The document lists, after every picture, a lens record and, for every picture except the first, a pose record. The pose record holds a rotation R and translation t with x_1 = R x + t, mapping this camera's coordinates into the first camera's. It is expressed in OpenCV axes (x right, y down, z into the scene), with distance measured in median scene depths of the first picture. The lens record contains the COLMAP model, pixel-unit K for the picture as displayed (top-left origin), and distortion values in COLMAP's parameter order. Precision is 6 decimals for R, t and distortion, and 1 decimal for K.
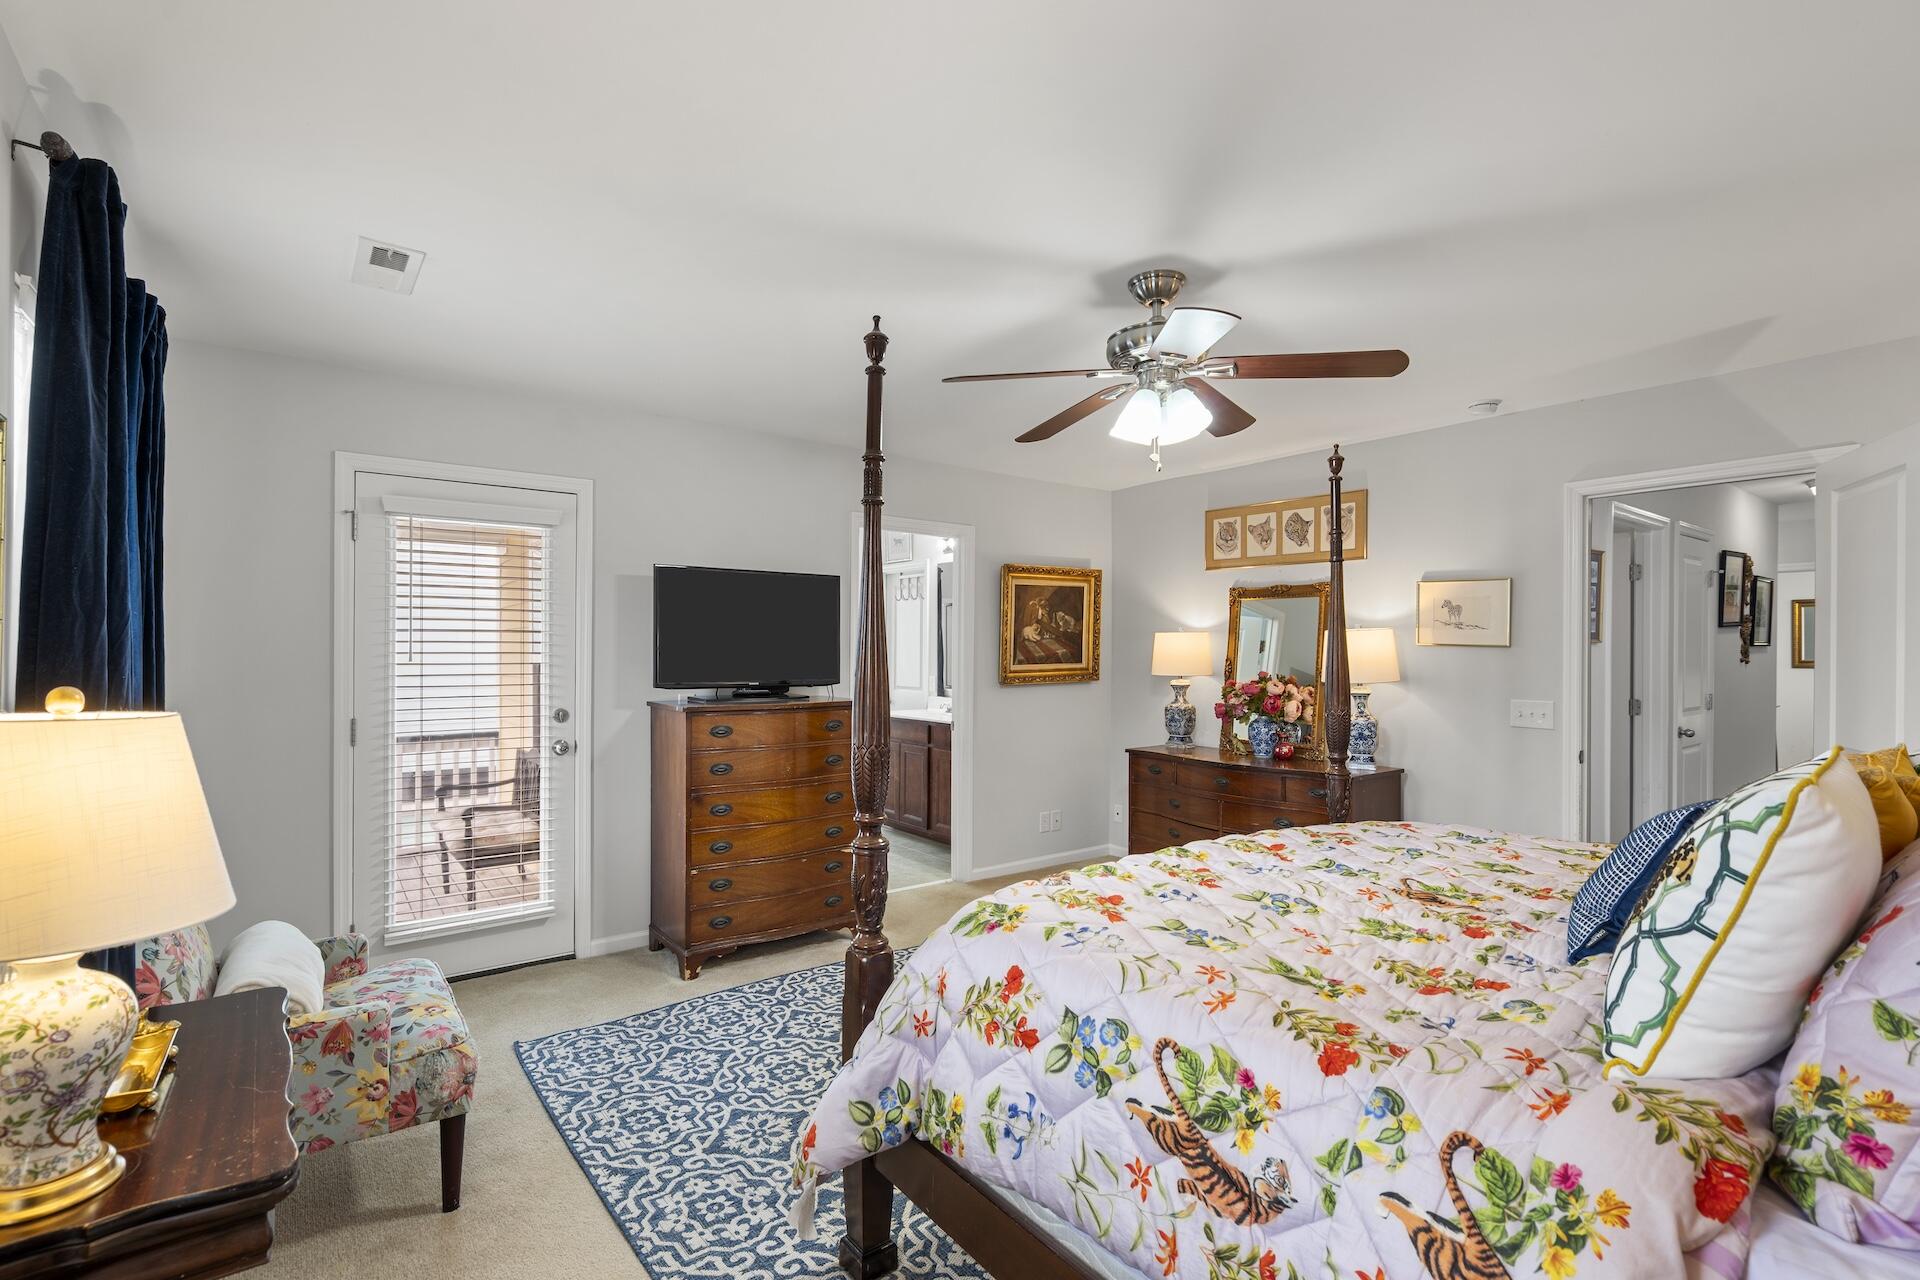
lens RADIAL K [[868.8, 0, 962.1], [0, 868.8, 647.9], [0, 0, 1]] dist [-0.000894, -0.000602]
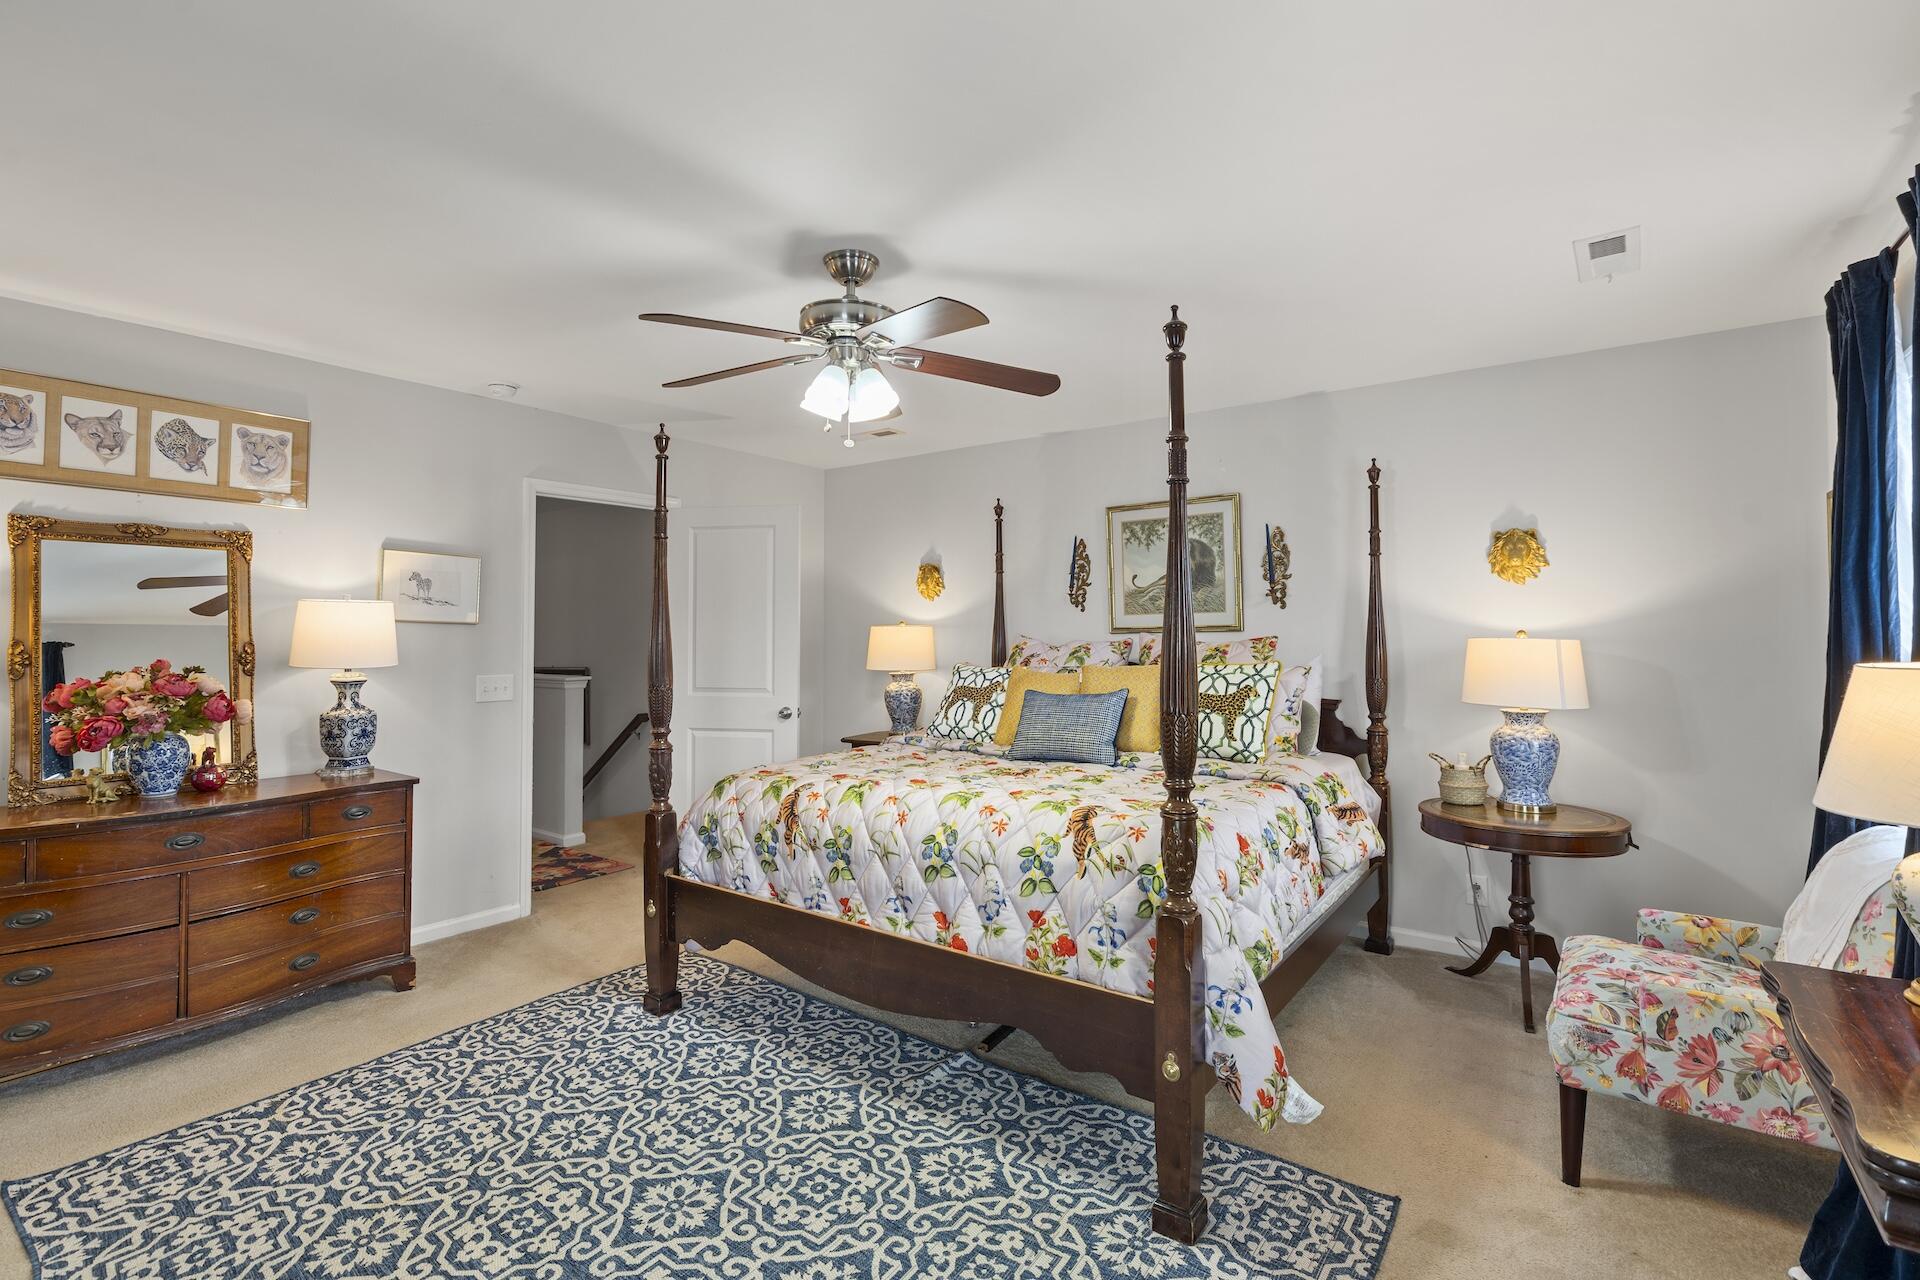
lens RADIAL K [[884.9, 0, 960.0], [0, 884.9, 640.0], [0, 0, 1]] dist [0.000258, -0.000065]
pose [[-0.245743, -0.014603, 0.969225, -0.517343], [-0.006241, 0.999890, 0.013482, 0.000179], [-0.969315, -0.002736, -0.245807, 0.728742]]
